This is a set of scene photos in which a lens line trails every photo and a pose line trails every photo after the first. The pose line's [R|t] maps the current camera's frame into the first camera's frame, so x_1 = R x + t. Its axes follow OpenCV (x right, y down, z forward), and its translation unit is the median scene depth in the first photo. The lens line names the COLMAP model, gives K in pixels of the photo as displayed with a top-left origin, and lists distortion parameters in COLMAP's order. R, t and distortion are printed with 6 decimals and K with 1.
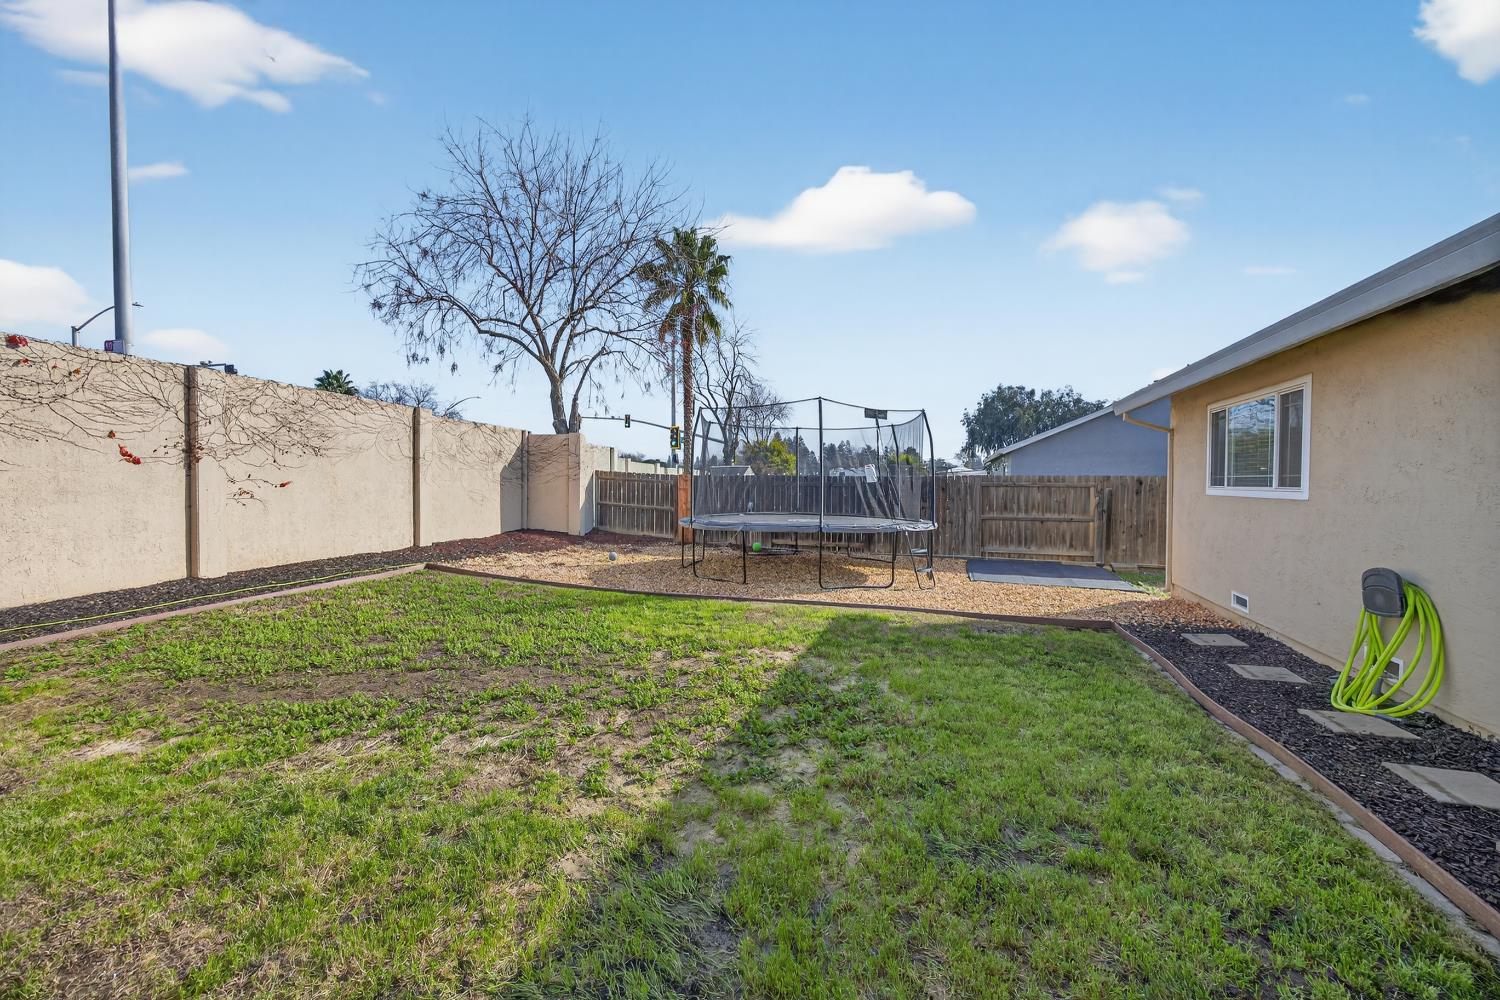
lens RADIAL K [[583.4, 0, 750.5], [0, 583.4, 491.0], [0, 0, 1]] dist [-0.022535, 0.000178]
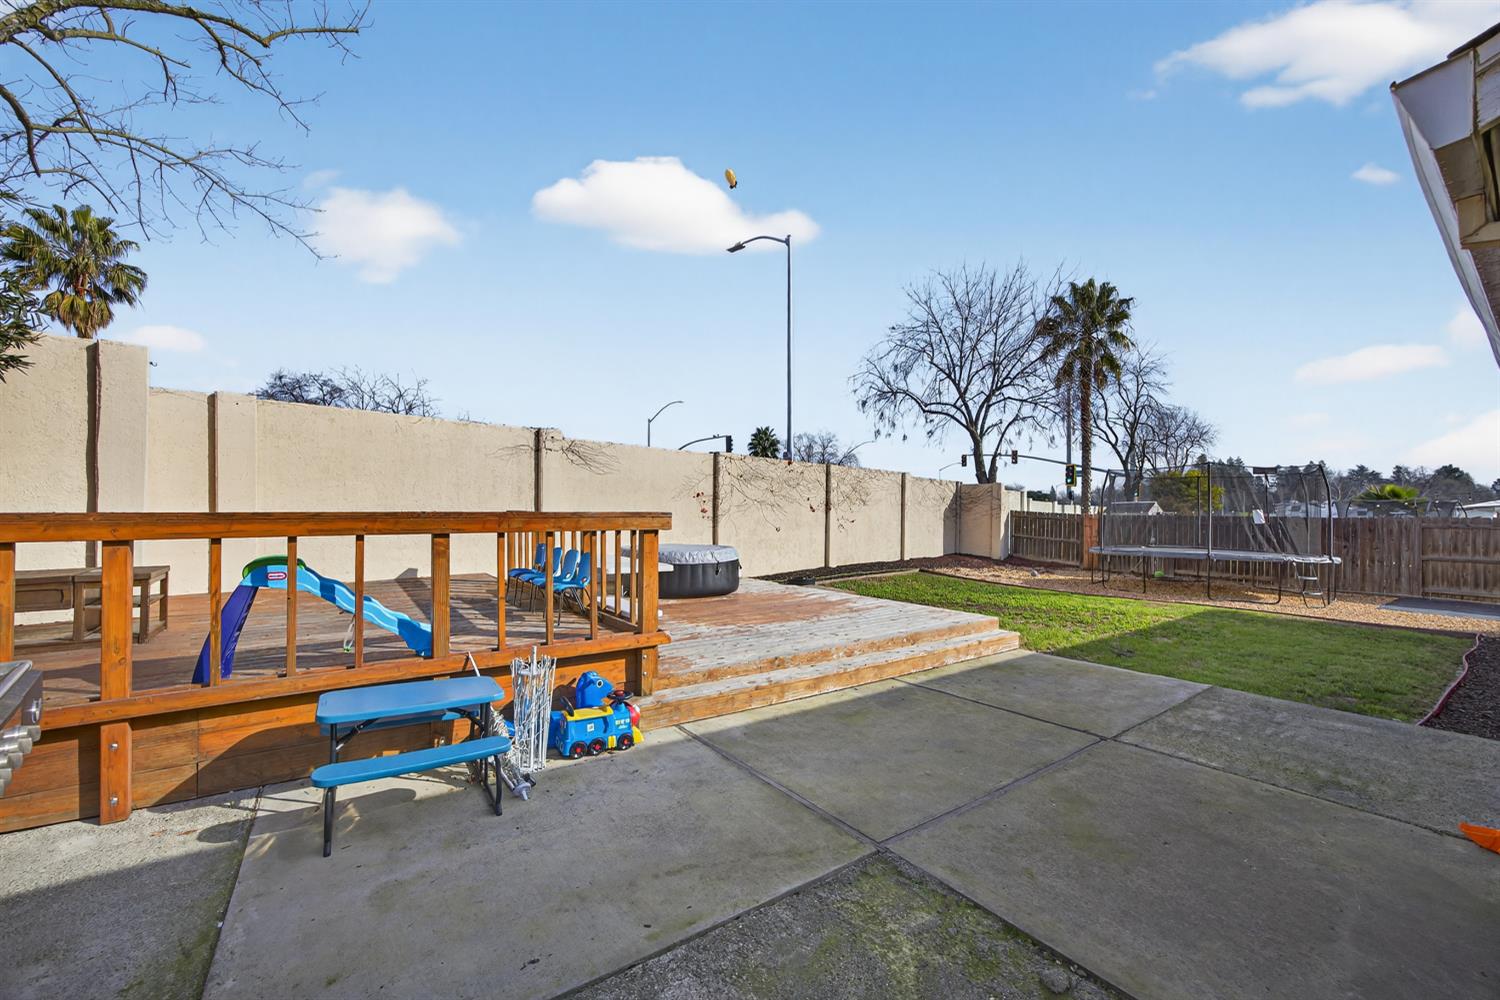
lens RADIAL K [[583.4, 0, 759.3], [0, 583.4, 511.4], [0, 0, 1]] dist [-0.022535, 0.000178]
pose [[0.820507, -0.000055, -0.571637, 0.011901], [-0.012823, 0.999747, -0.018501, -0.001912], [0.571493, 0.022510, 0.820298, -0.371138]]
